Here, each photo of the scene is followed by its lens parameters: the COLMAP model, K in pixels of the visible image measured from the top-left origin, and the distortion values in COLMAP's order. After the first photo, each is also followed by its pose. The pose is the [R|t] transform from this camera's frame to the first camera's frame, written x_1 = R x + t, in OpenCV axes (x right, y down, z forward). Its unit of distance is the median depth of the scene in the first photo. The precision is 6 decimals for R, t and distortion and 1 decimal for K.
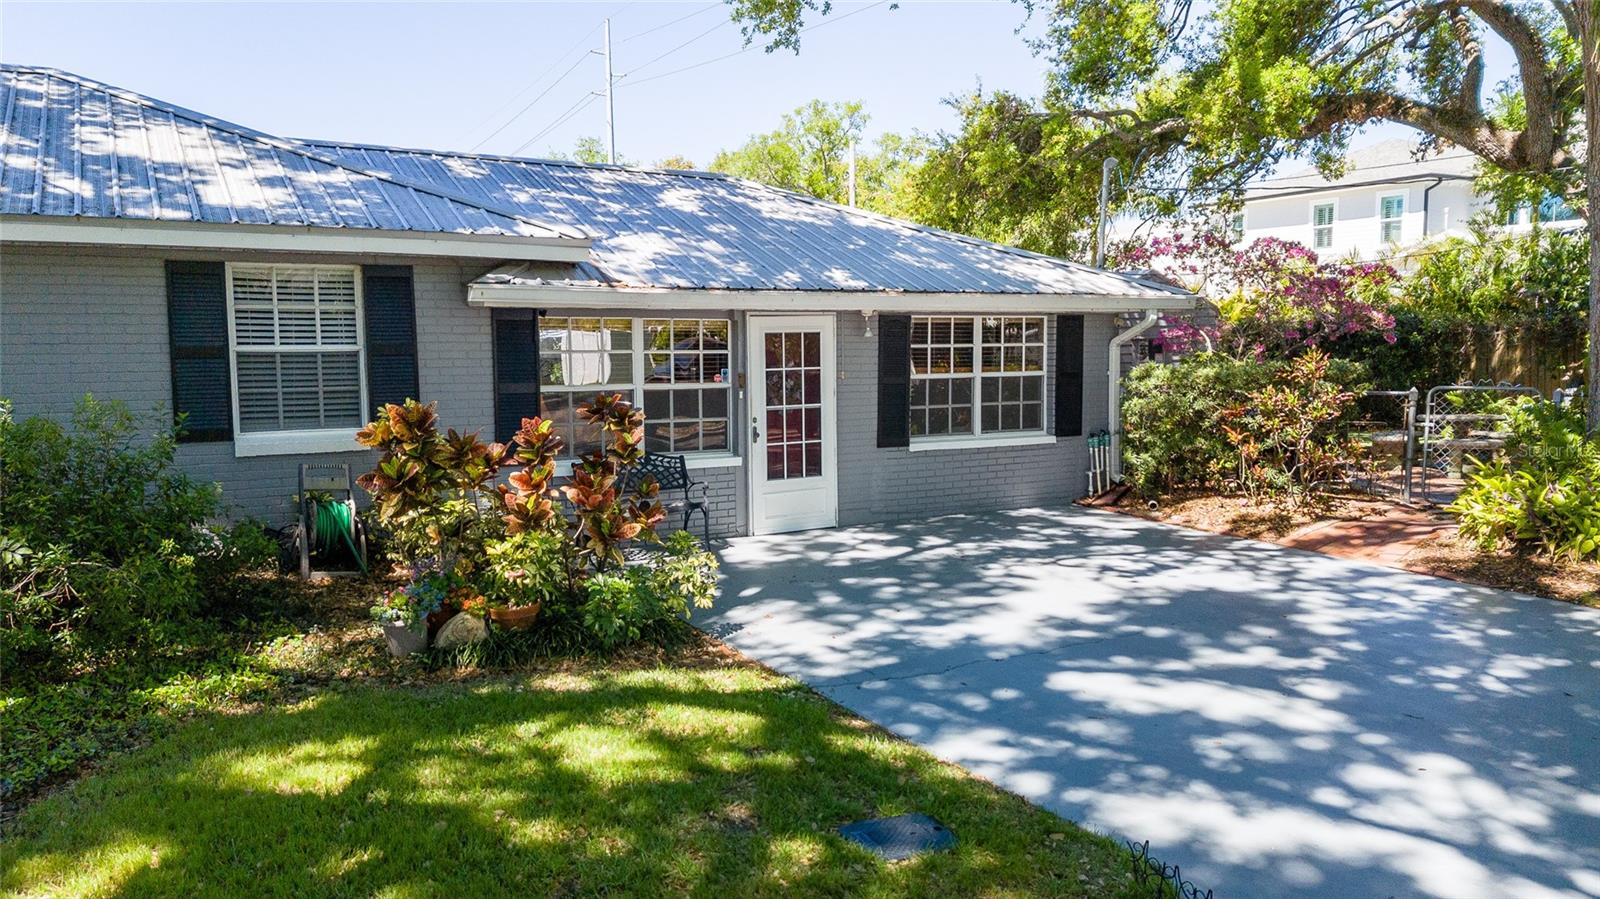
lens RADIAL K [[1170.0, 0, 783.3], [0, 1170.0, 449.4], [0, 0, 1]] dist [0.090150, -0.133667]
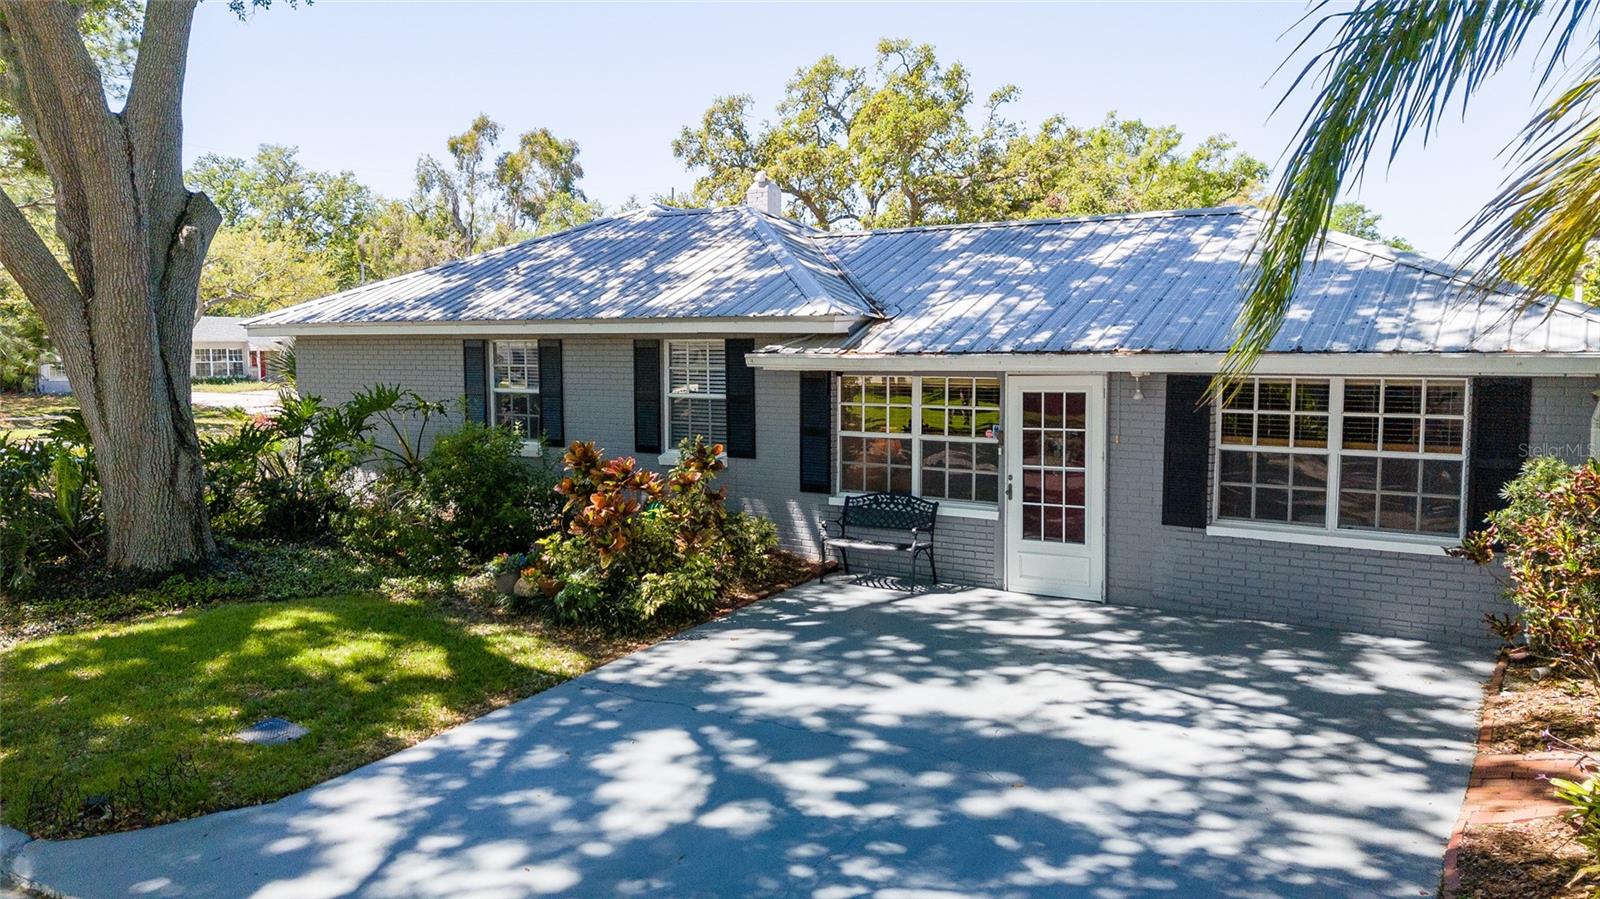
lens RADIAL K [[1170.0, 0, 783.3], [0, 1170.0, 449.4], [0, 0, 1]] dist [0.090150, -0.133667]
pose [[0.468508, 0.087544, -0.879111, 1.153889], [-0.082781, 0.995050, 0.054973, -0.132109], [0.879572, 0.047018, 0.473436, 0.522742]]
